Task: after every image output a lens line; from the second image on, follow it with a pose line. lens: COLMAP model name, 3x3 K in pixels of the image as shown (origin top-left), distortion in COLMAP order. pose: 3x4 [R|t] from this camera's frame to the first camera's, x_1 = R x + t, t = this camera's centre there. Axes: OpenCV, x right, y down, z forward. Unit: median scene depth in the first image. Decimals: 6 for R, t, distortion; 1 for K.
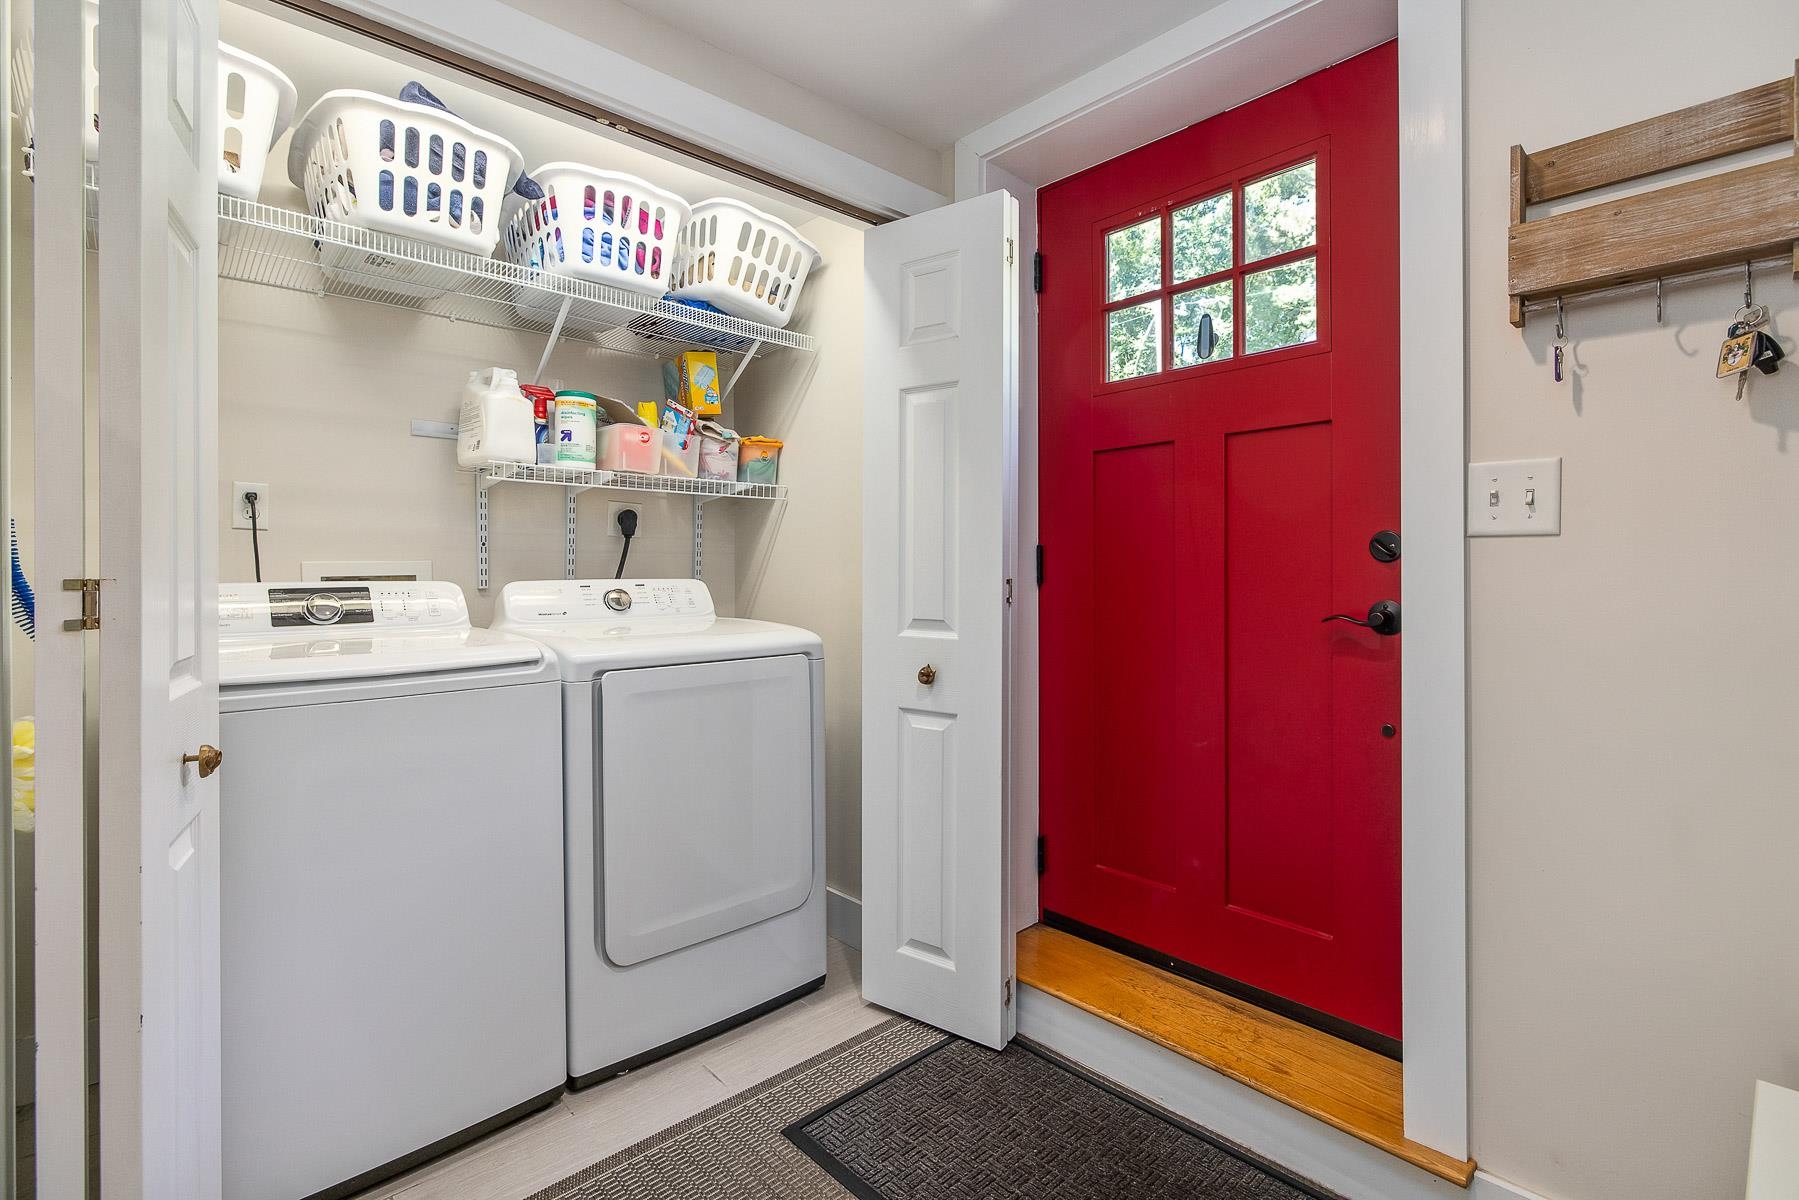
lens RADIAL K [[818.6, 0, 915.2], [0, 818.6, 582.9], [0, 0, 1]] dist [-0.009854, 0.003127]
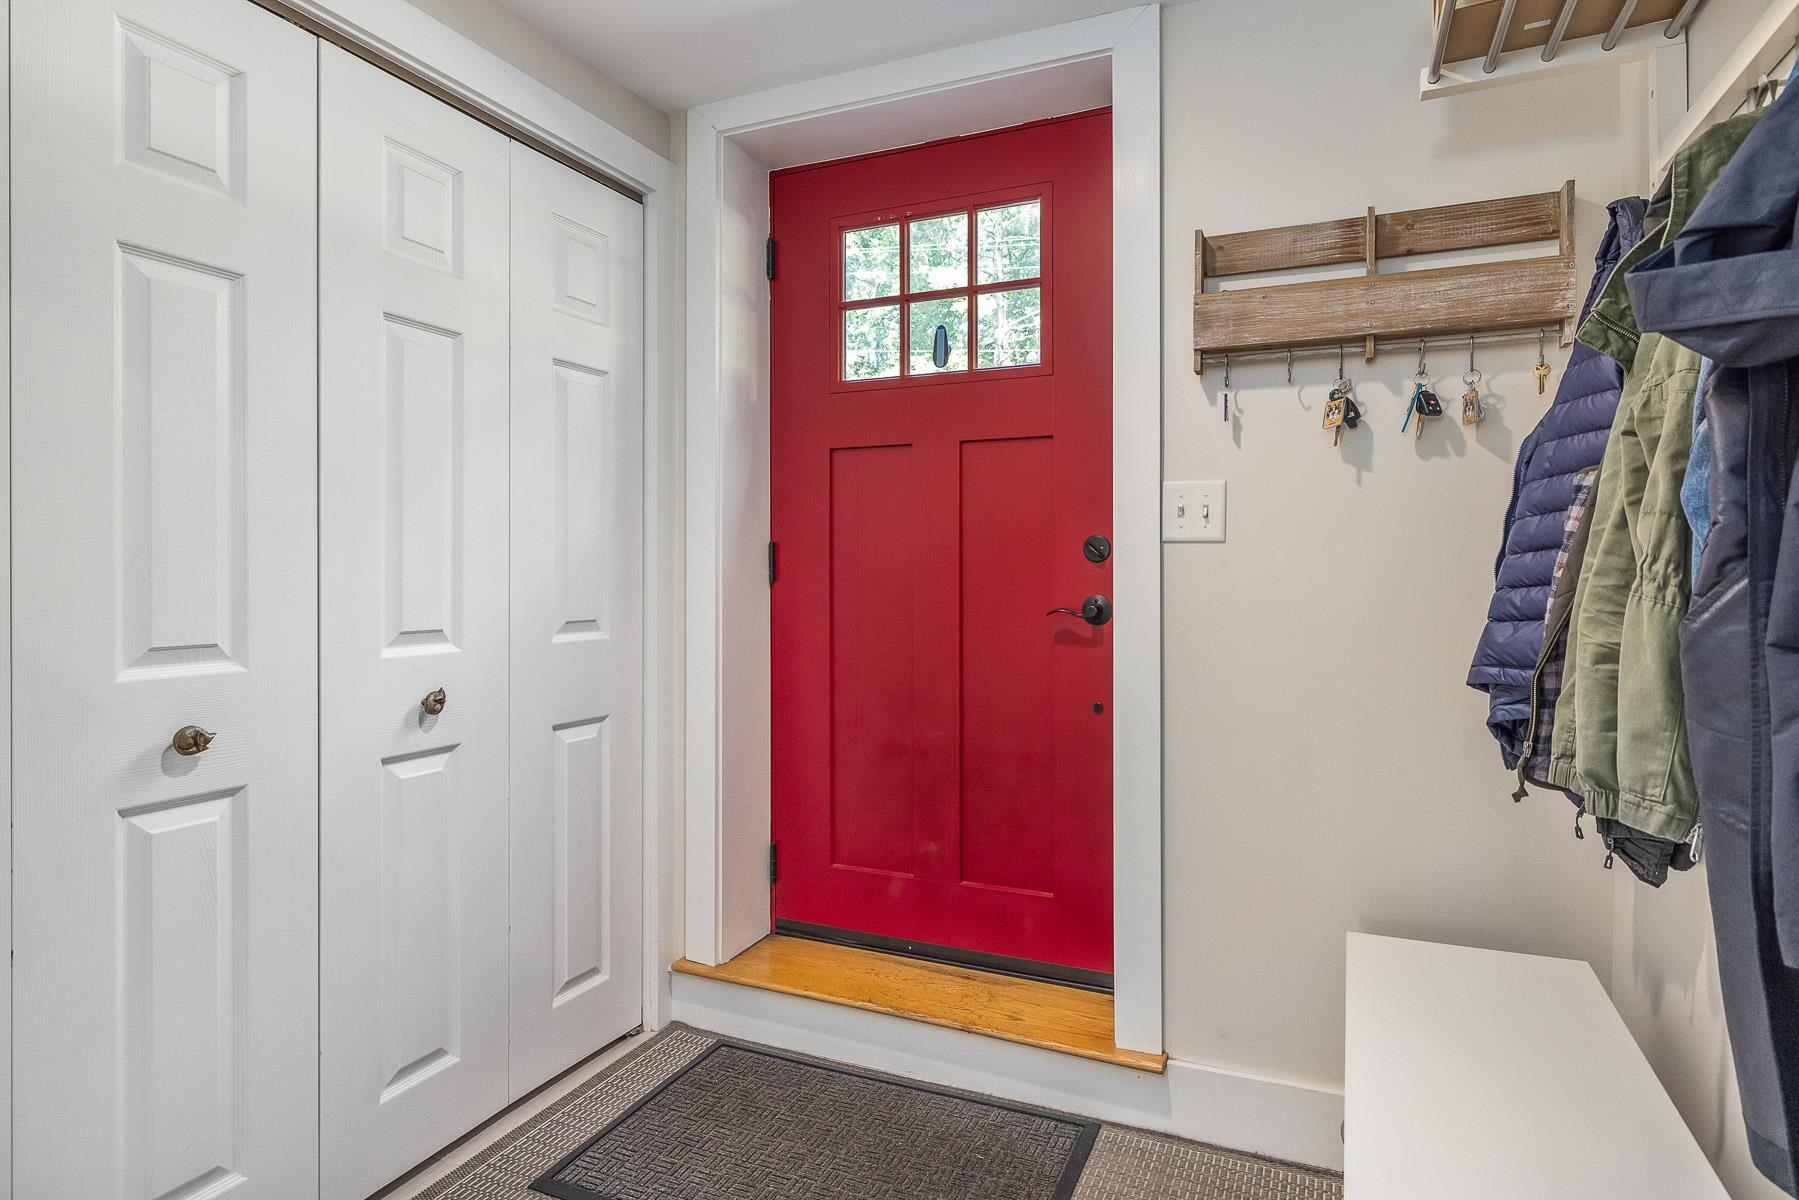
lens RADIAL K [[1003.9, 0, 885.8], [0, 1003.9, 594.8], [0, 0, 1]] dist [-0.002786, -0.001541]
pose [[0.923936, -0.012197, 0.382352, -0.231668], [0.005735, 0.999821, 0.018036, -0.006302], [-0.382503, -0.014471, 0.923841, -0.189980]]
